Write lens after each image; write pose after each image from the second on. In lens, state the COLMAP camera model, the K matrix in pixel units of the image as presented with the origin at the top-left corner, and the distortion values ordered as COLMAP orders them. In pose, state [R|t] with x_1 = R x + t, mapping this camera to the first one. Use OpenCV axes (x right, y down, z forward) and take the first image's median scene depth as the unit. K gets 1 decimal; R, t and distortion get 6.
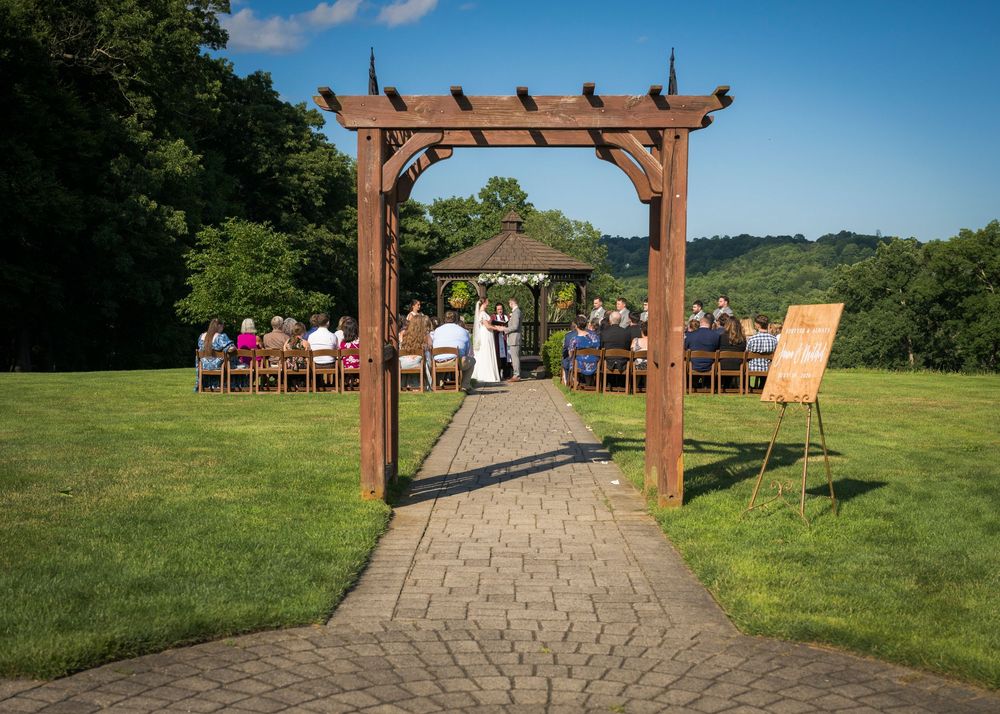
lens RADIAL K [[1648.9, 0, 500.0], [0, 1648.9, 357.0], [0, 0, 1]] dist [0.020292, -0.025621]
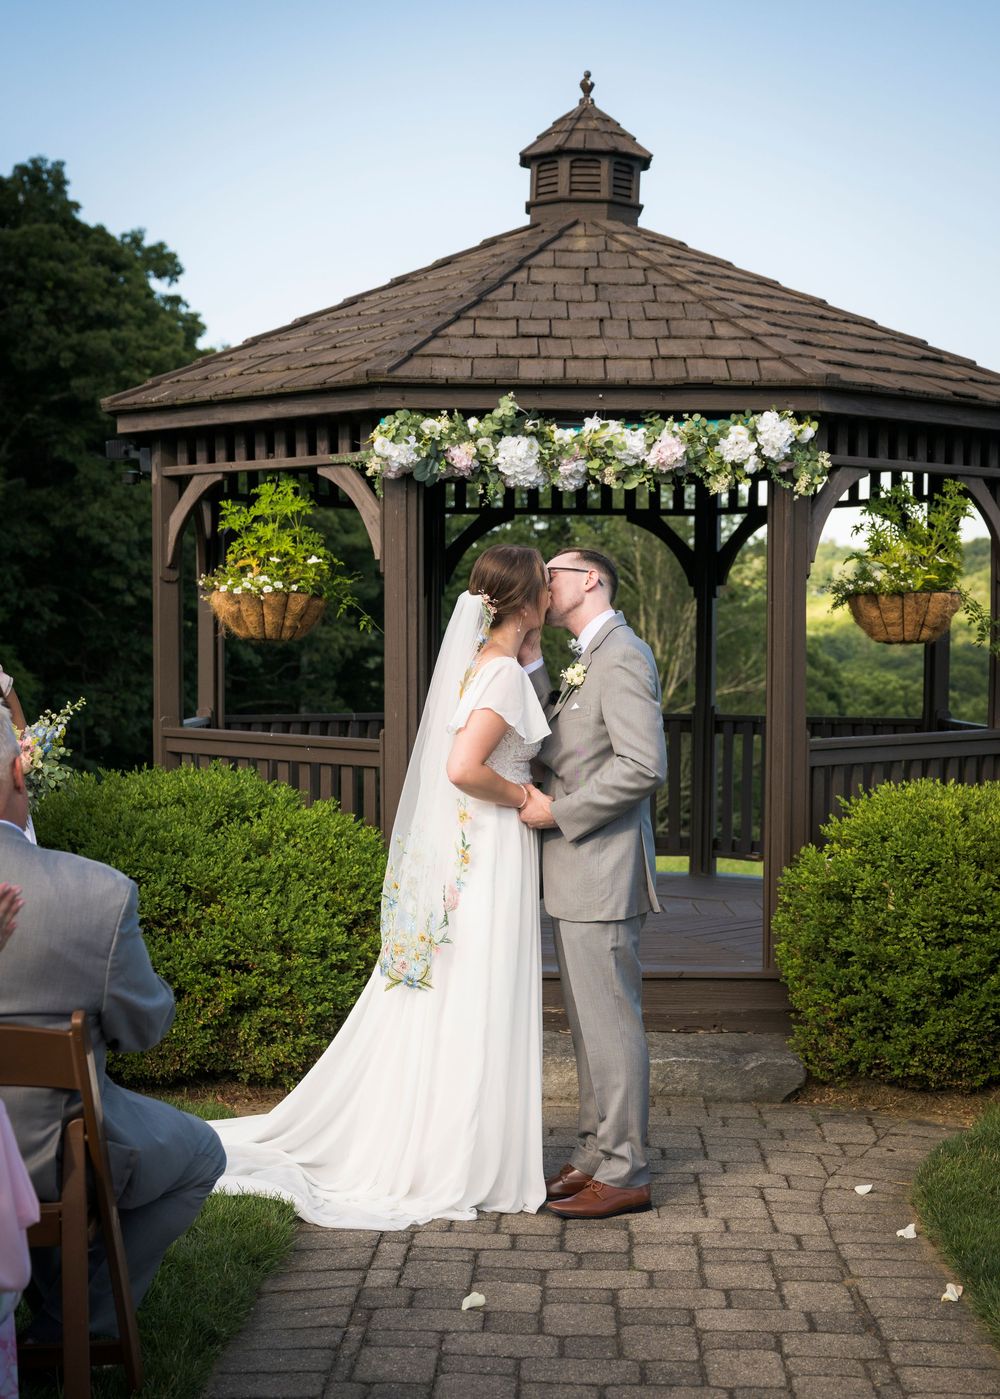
lens RADIAL K [[2306.8, 0, 496.9], [0, 2306.8, 787.2], [0, 0, 1]] dist [0.020292, -0.025621]
pose [[0.999614, -0.000700, -0.027772, 0.002133], [0.001315, 0.999754, 0.022159, -0.008854], [0.027749, -0.022187, 0.999369, 0.344393]]
